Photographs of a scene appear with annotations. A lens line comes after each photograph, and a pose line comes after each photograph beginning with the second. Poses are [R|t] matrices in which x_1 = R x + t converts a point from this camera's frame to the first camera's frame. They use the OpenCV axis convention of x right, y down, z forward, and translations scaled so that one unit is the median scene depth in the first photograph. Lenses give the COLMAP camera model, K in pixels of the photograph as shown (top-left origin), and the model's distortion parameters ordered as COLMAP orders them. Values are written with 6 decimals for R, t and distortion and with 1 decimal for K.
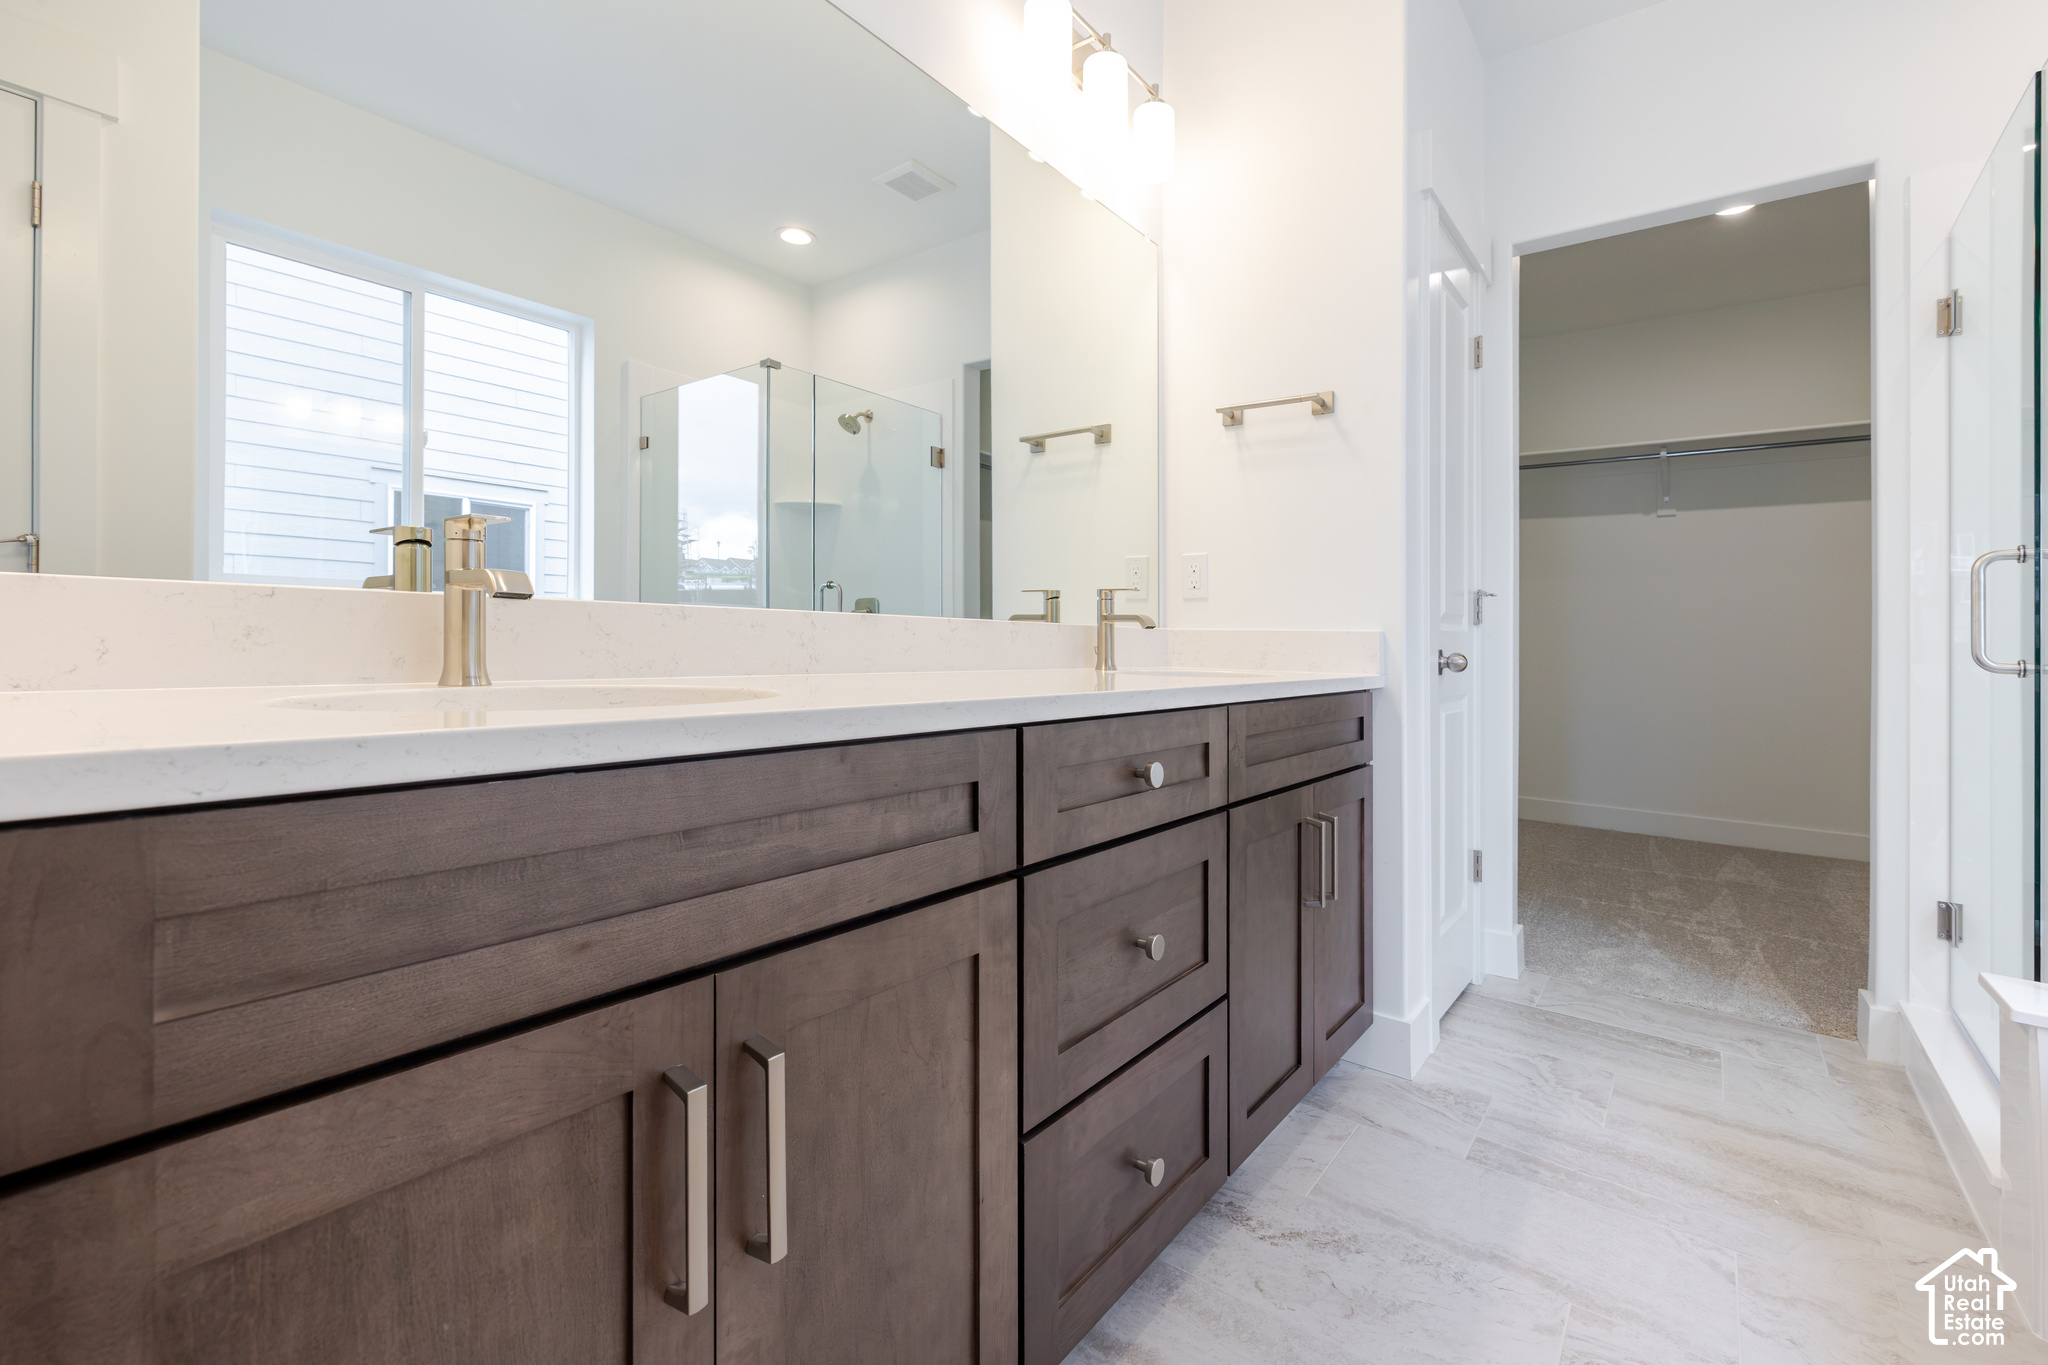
lens RADIAL K [[855.5, 0, 1073.3], [0, 855.5, 601.5], [0, 0, 1]] dist [0.000041, -0.000255]
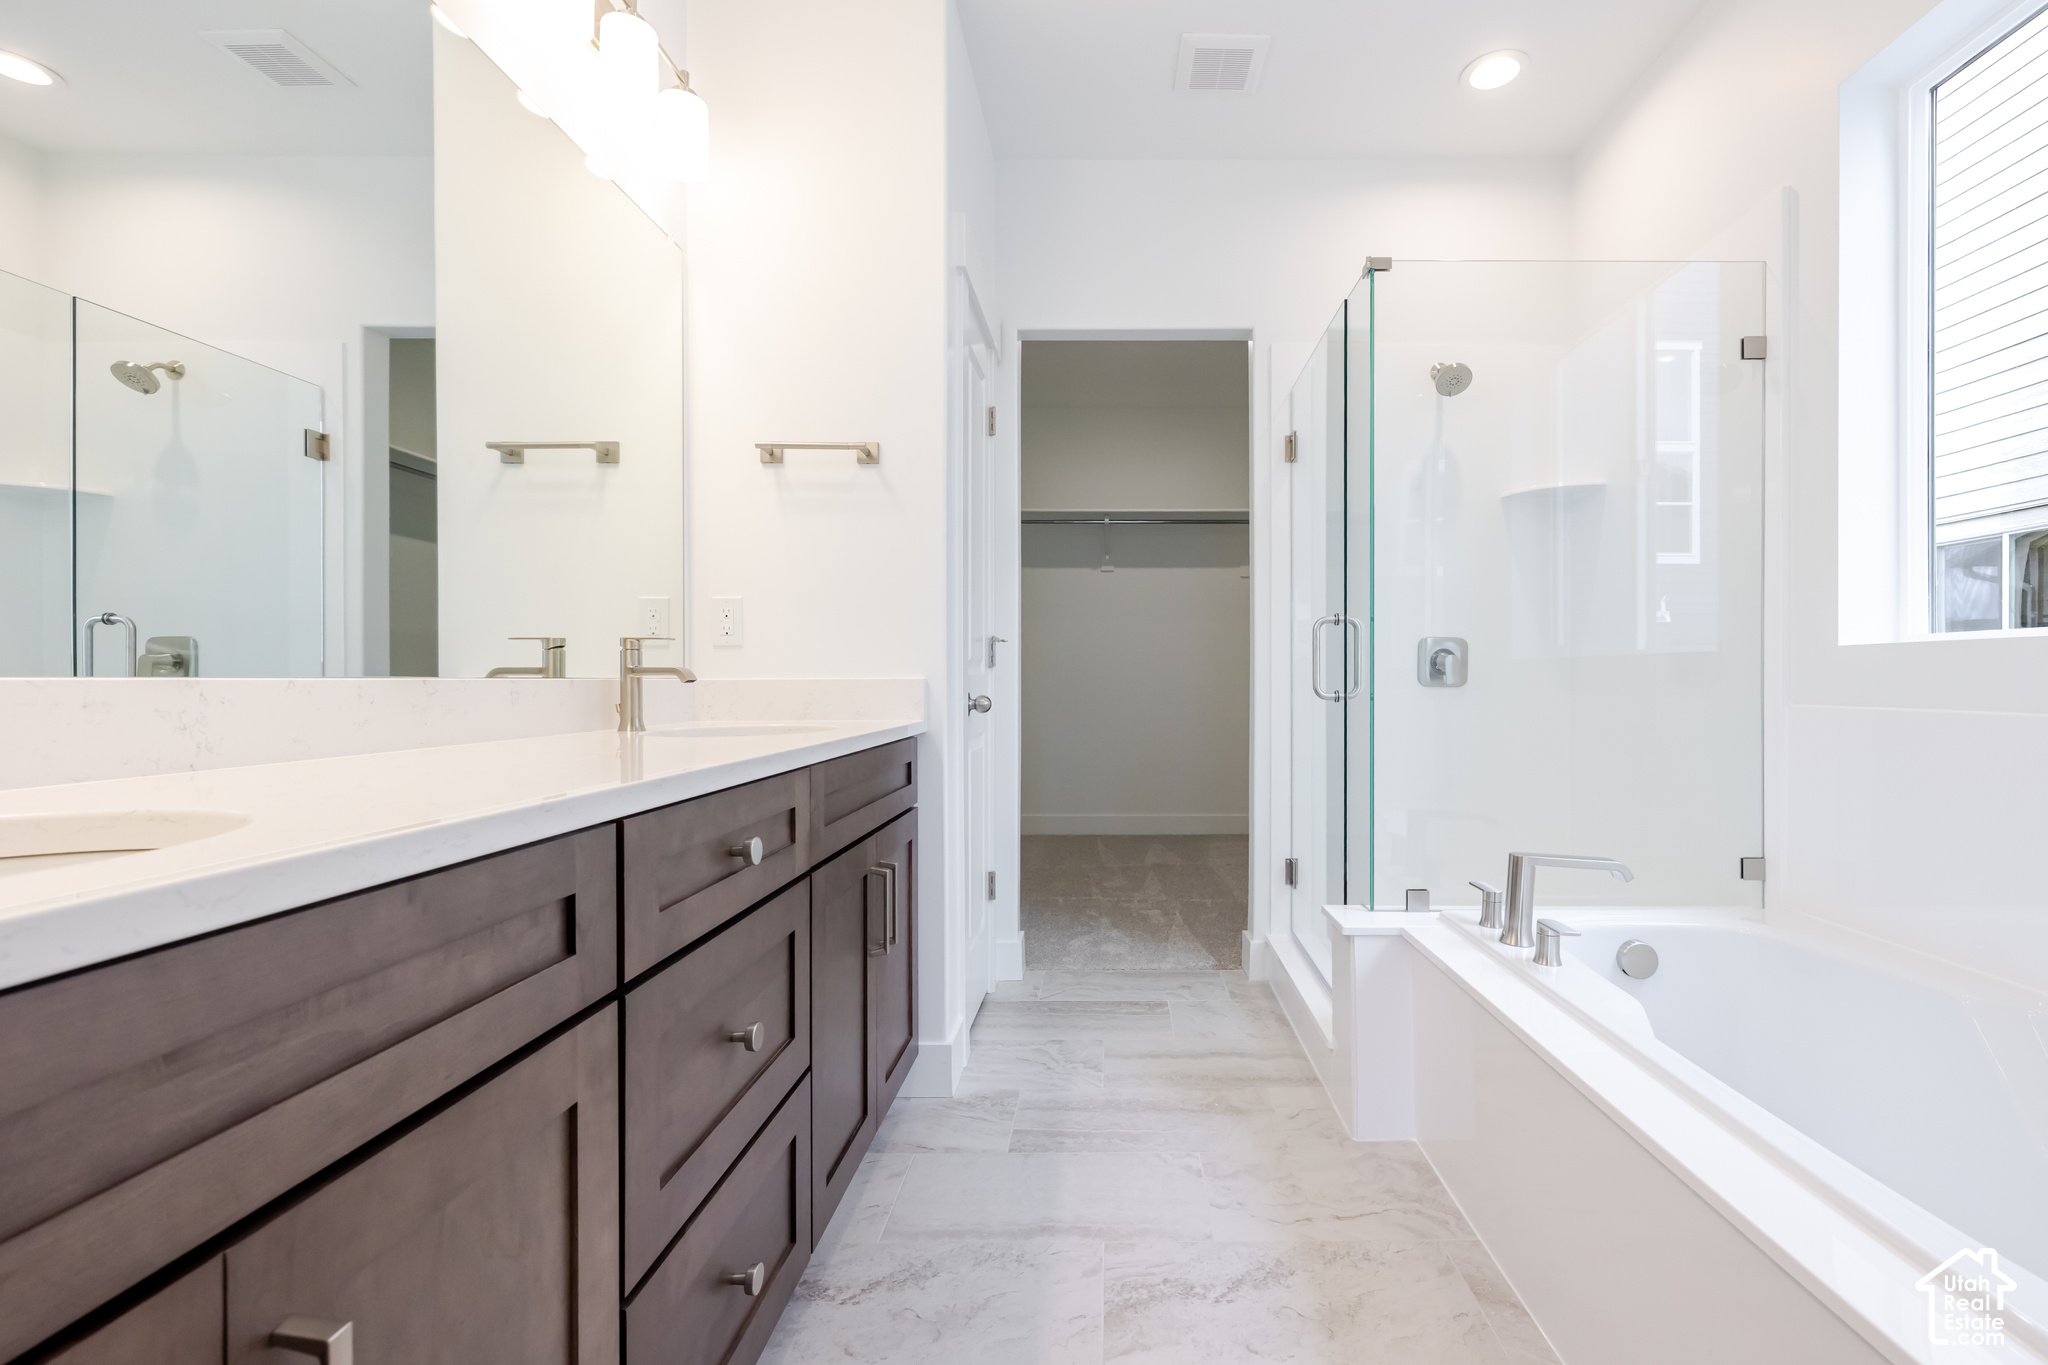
lens RADIAL K [[892.3, 0, 1044.1], [0, 892.3, 620.9], [0, 0, 1]] dist [0.001664, 0.000036]
pose [[0.812528, 0.006153, 0.582890, -0.178194], [-0.007054, 0.999975, -0.000723, -0.040253], [-0.582880, -0.003524, 0.812551, 0.026007]]
